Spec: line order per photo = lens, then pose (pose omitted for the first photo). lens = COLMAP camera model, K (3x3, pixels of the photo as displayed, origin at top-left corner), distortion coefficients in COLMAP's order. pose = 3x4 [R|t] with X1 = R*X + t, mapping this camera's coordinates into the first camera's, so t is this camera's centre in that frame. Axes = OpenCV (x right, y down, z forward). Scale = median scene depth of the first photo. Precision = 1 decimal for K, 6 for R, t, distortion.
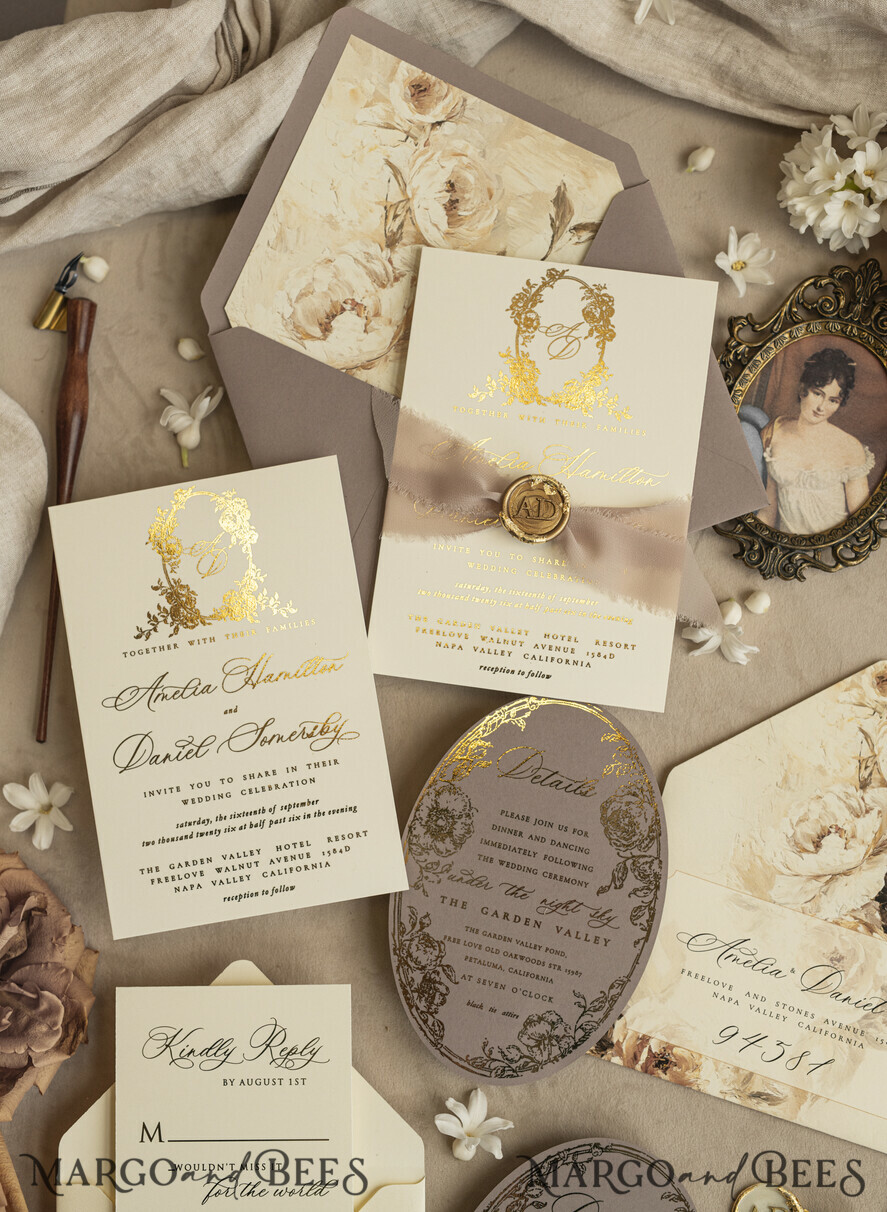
lens RADIAL K [[1774.6, 0, 448.4], [0, 1774.6, 578.7], [0, 0, 1]] dist [-0.009536, 0.053003]
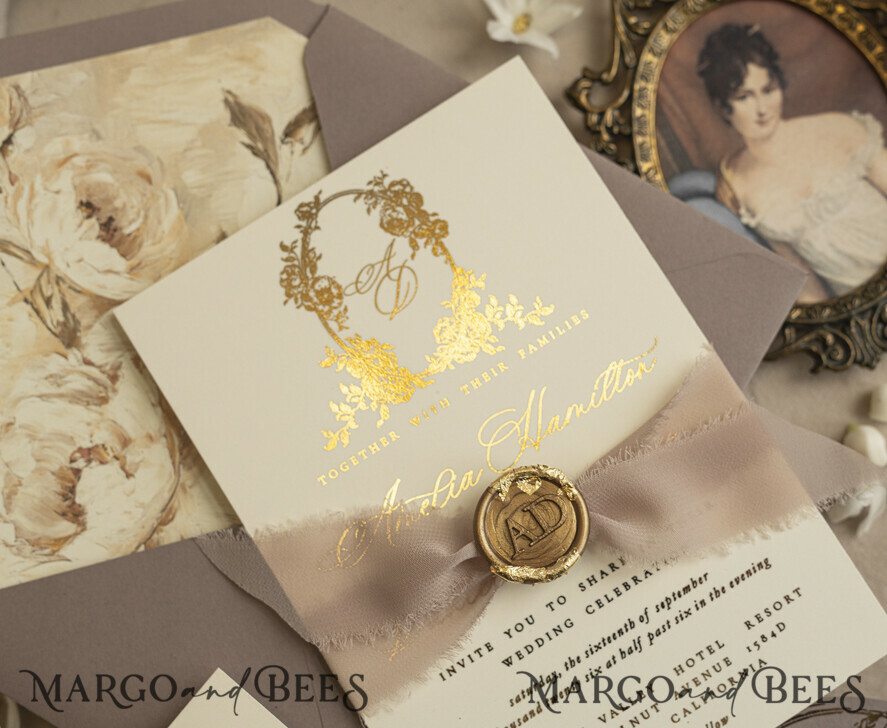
lens RADIAL K [[1542.9, 0, 566.0], [0, 1542.9, 397.4], [0, 0, 1]] dist [-0.071975, 0.220740]
pose [[0.759739, -0.640212, 0.113690, 0.025082], [0.644322, 0.764754, 0.000777, -0.063273], [-0.087443, 0.072663, 0.993516, 0.458887]]
